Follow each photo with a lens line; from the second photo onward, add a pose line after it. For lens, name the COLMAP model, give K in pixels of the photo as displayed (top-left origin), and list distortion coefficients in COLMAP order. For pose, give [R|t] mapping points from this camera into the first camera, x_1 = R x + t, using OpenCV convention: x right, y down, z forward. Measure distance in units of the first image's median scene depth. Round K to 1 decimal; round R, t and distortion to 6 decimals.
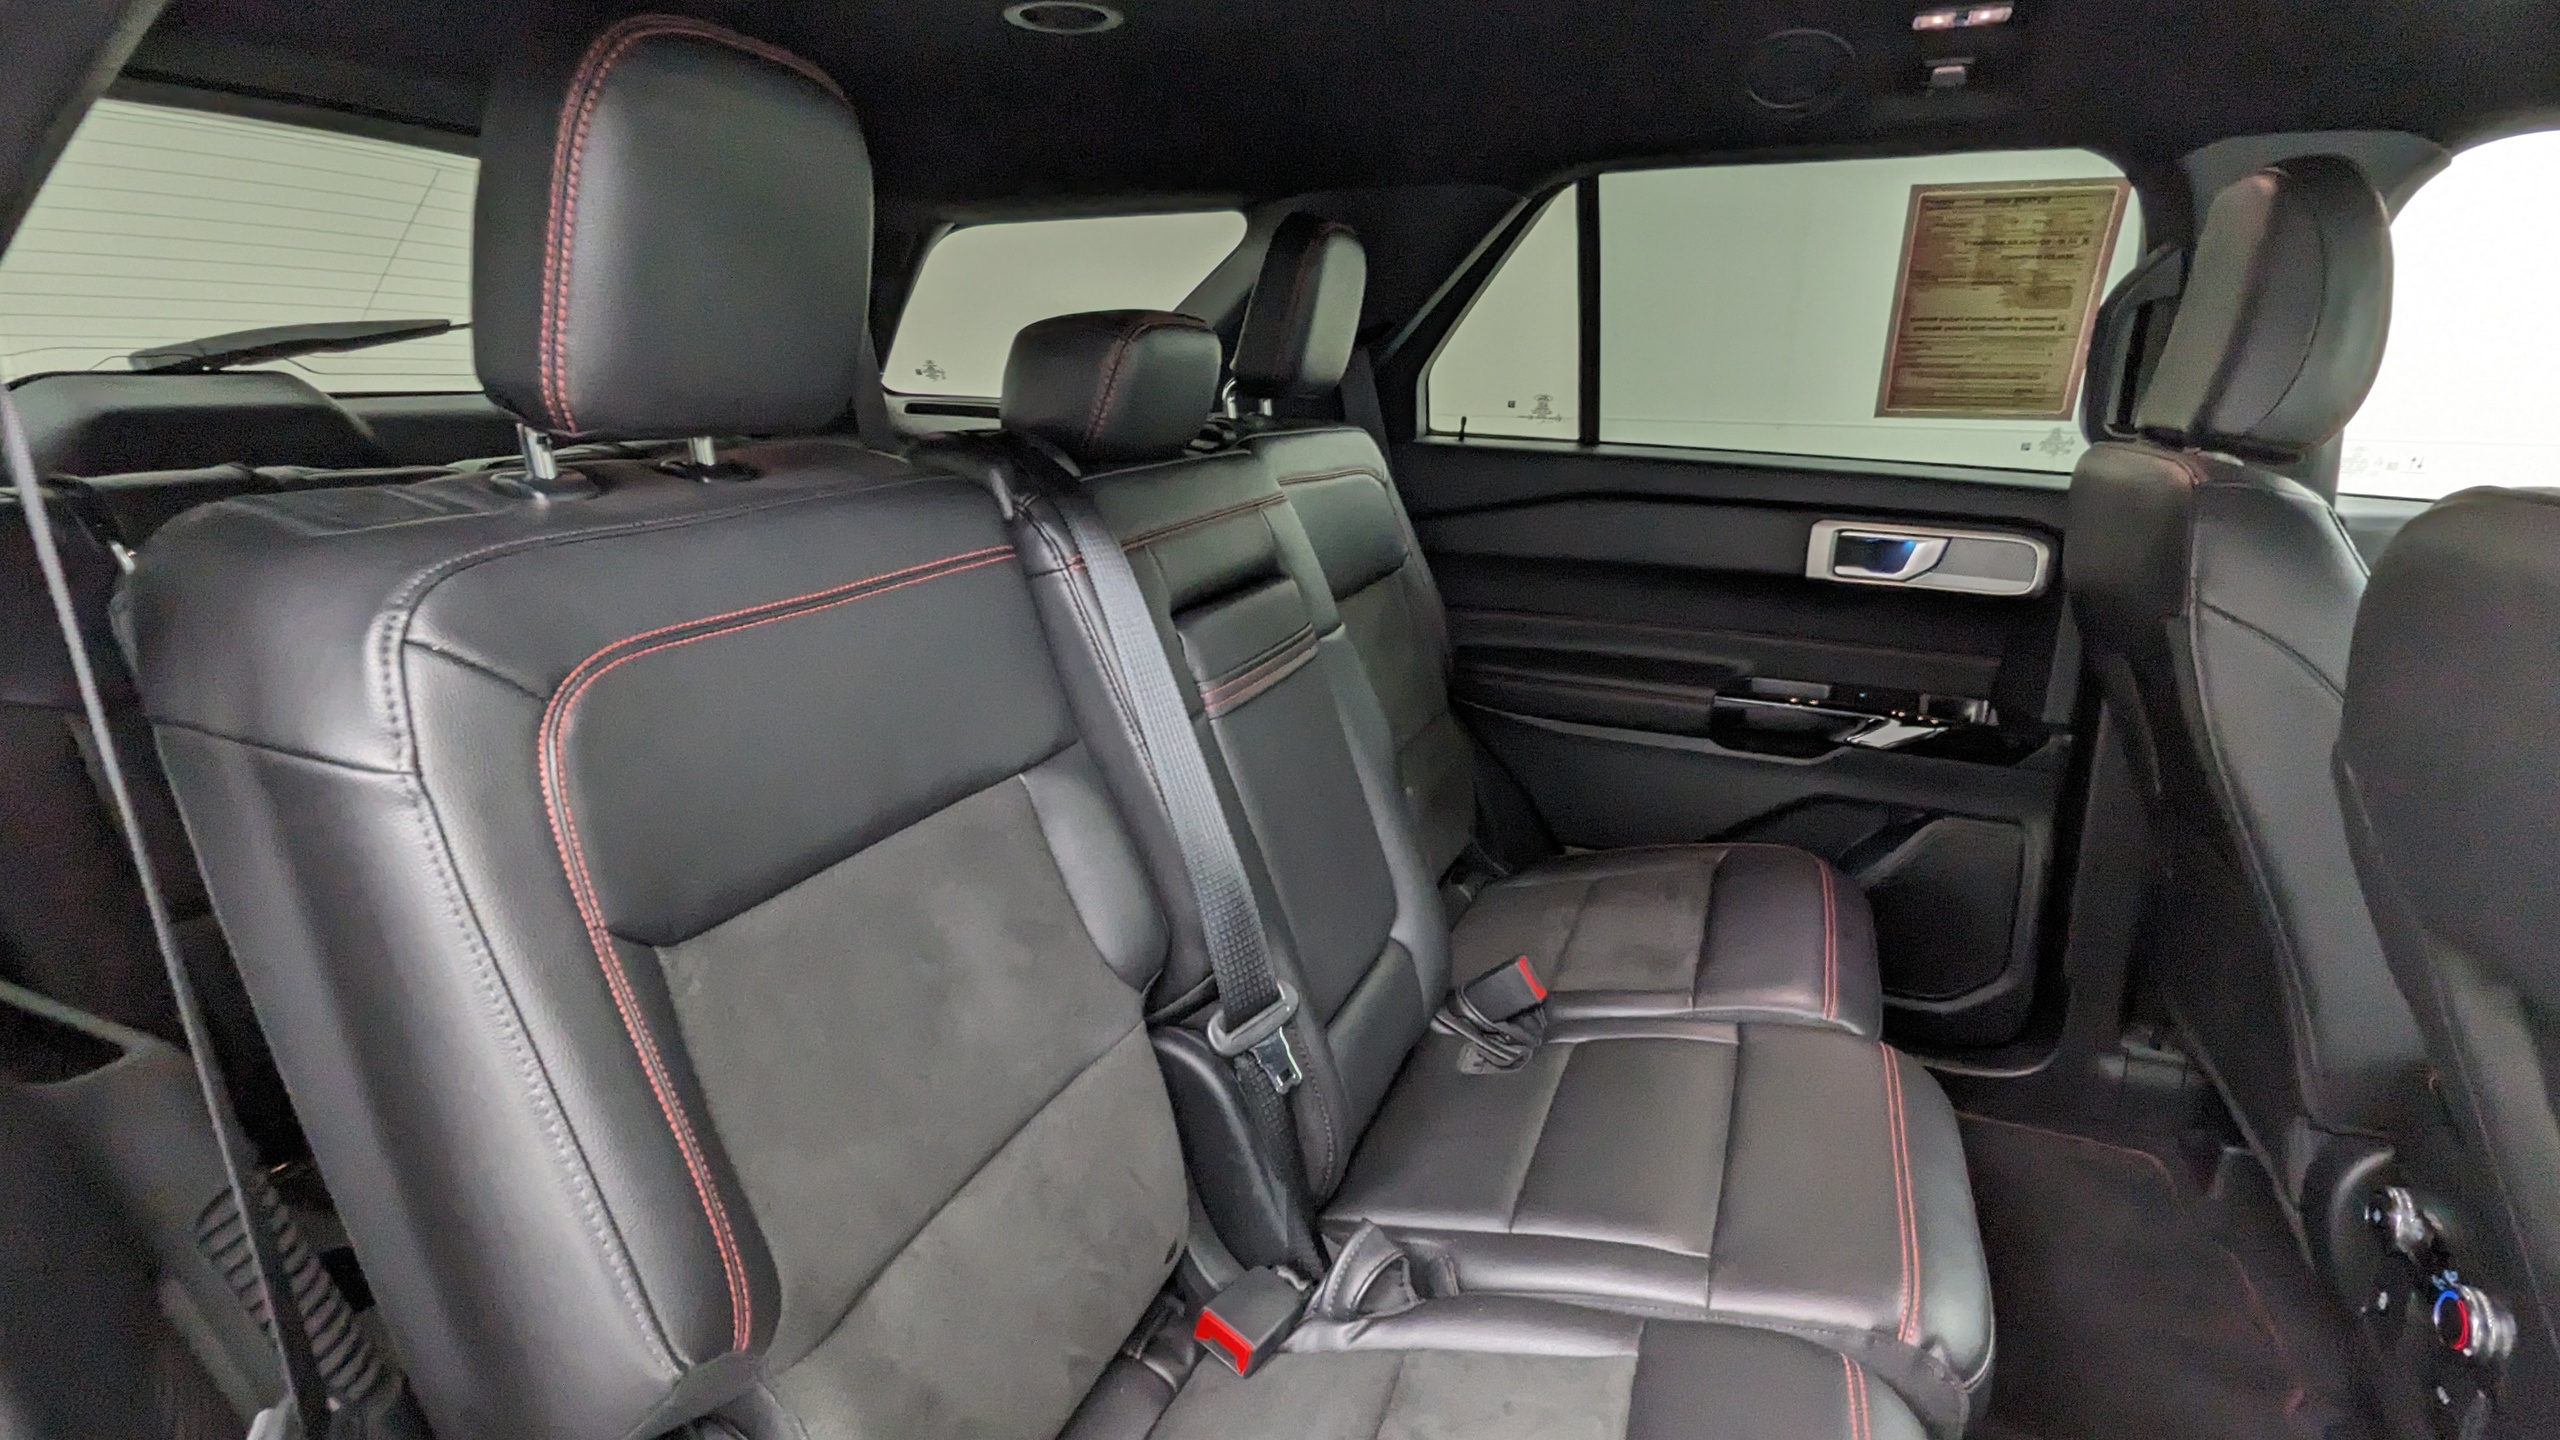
lens RADIAL K [[1229.0, 0, 1280.0], [0, 1229.0, 720.0], [0, 0, 1]] dist [-0.007694, -0.001814]
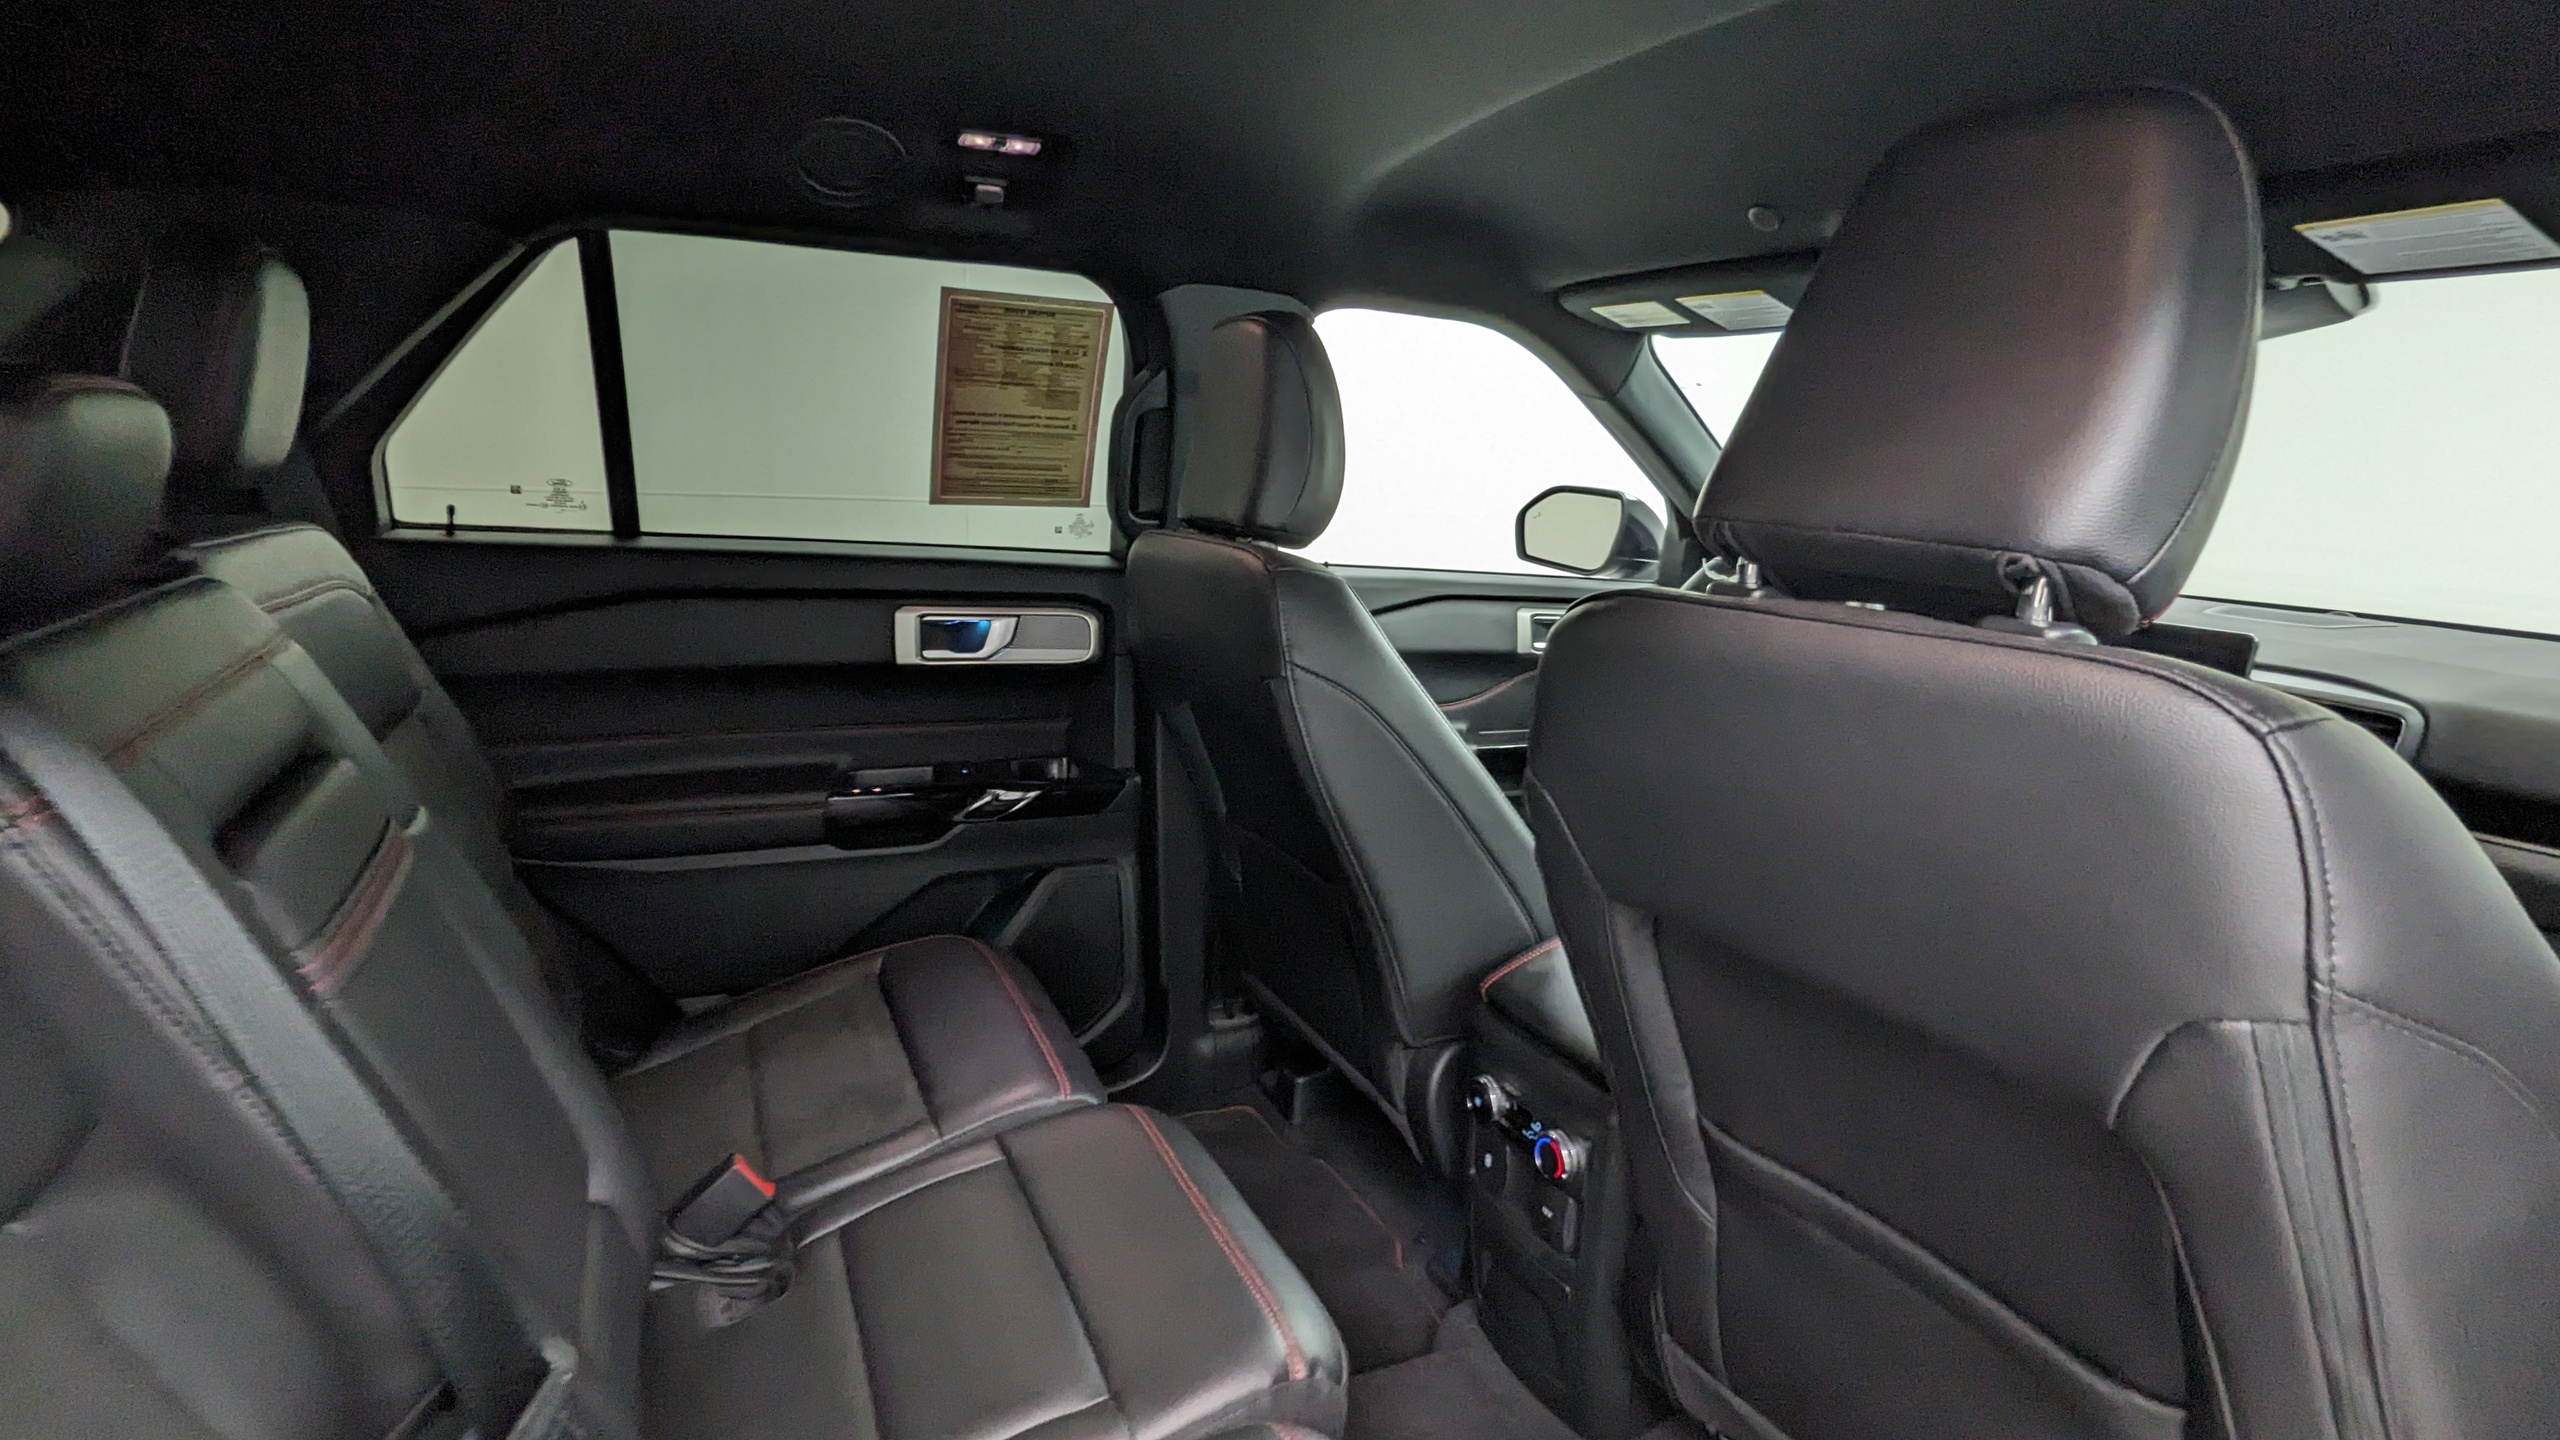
lens RADIAL K [[1229.0, 0, 1280.0], [0, 1229.0, 720.0], [0, 0, 1]] dist [-0.007694, -0.001814]
pose [[0.661970, -0.136035, 0.737082, -0.110177], [0.171328, 0.984819, 0.027888, -0.049074], [-0.729687, 0.107822, 0.675227, 0.113568]]
